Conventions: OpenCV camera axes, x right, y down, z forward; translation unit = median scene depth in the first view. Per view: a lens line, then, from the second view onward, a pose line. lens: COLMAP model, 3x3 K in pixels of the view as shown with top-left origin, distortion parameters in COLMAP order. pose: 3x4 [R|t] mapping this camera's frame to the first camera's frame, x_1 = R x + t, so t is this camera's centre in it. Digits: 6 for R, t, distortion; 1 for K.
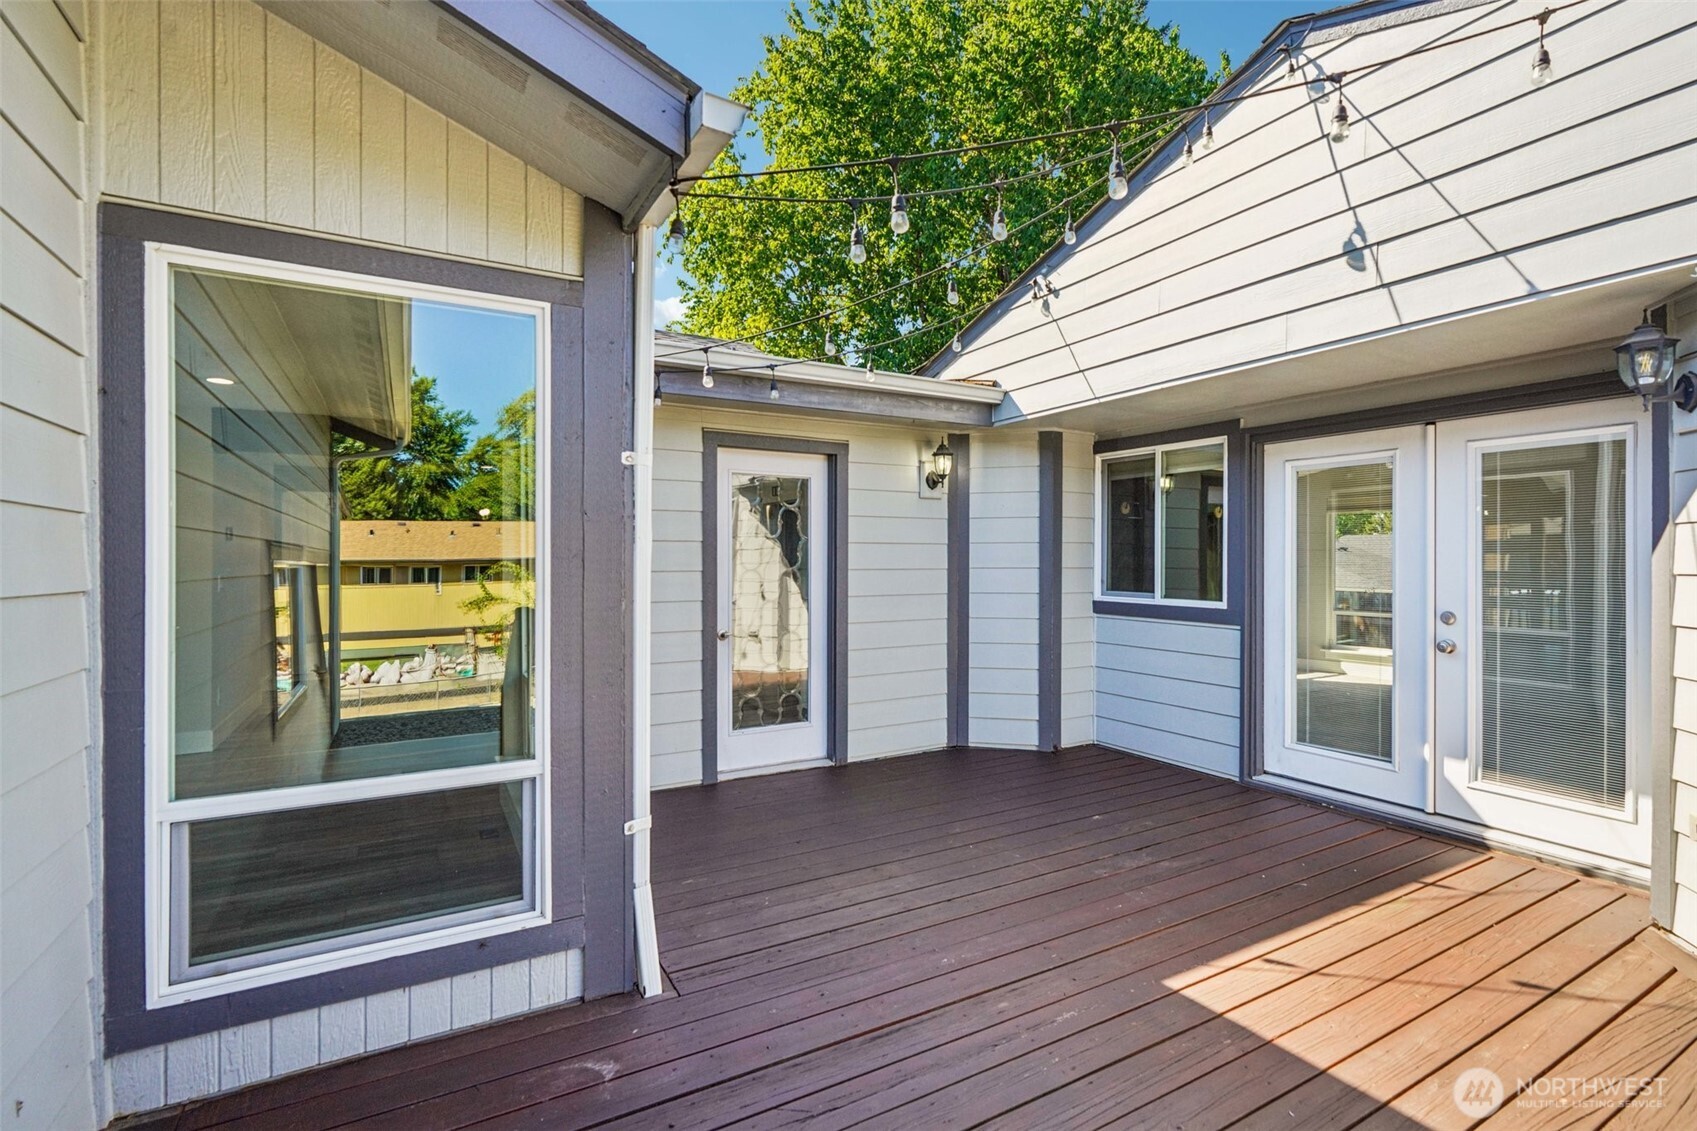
lens RADIAL K [[785.4, 0, 849.6], [0, 785.4, 569.6], [0, 0, 1]] dist [-0.011309, 0.002169]
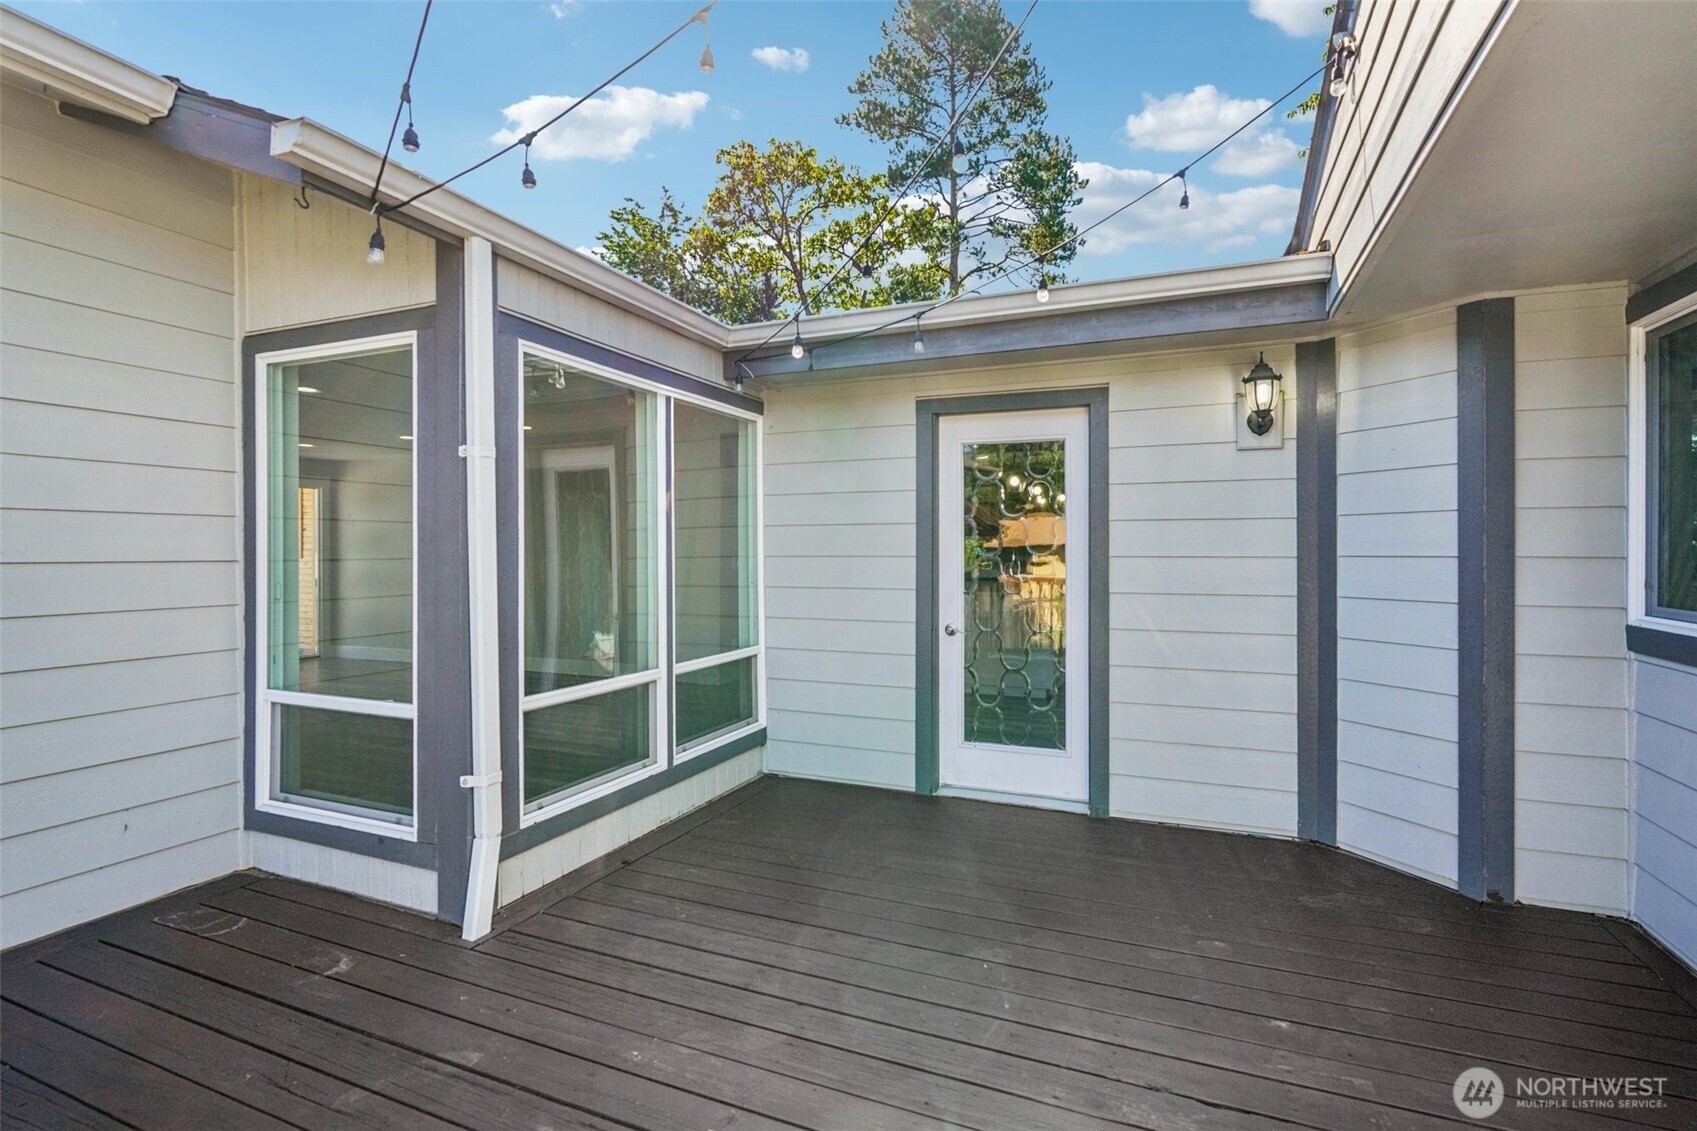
lens RADIAL K [[785.4, 0, 838.6], [0, 785.4, 558.8], [0, 0, 1]] dist [-0.011309, 0.002169]
pose [[0.609429, 0.009258, -0.792787, 0.437185], [-0.009060, 0.999948, 0.004712, 0.000448], [0.792789, 0.004311, 0.609481, 0.349217]]
